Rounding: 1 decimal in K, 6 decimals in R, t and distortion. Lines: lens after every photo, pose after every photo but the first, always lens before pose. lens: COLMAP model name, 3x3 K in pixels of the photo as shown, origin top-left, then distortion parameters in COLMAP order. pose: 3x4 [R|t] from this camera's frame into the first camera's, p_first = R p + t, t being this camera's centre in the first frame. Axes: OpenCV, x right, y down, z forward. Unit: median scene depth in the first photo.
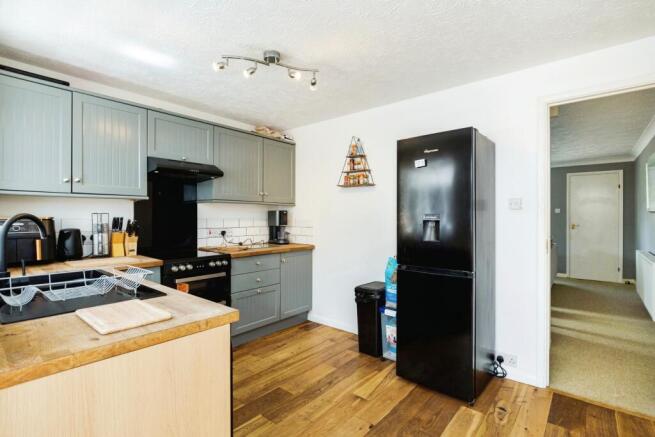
lens RADIAL K [[316.7, 0, 327.5], [0, 316.7, 218.5], [0, 0, 1]] dist [-0.002483, -0.000317]
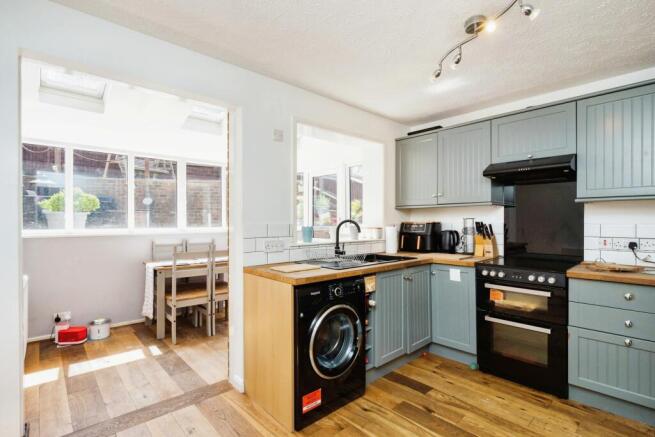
lens RADIAL K [[324.0, 0, 325.8], [0, 324.0, 223.4], [0, 0, 1]] dist [-0.003504, -0.000635]
pose [[-0.148364, 0.003413, -0.988927, 0.487122], [-0.004044, 0.999984, 0.004057, -0.000670], [0.988925, 0.004601, -0.148347, 0.513603]]
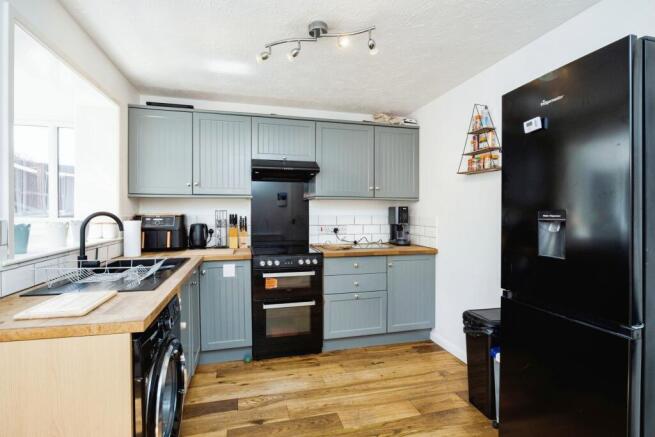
lens RADIAL K [[318.1, 0, 326.2], [0, 318.1, 214.7], [0, 0, 1]] dist [-0.003961, -0.000945]
pose [[0.811120, 0.002719, -0.584873, 0.242620], [-0.002885, 0.999996, 0.000648, -0.003304], [0.584872, 0.001161, 0.811124, 0.211334]]
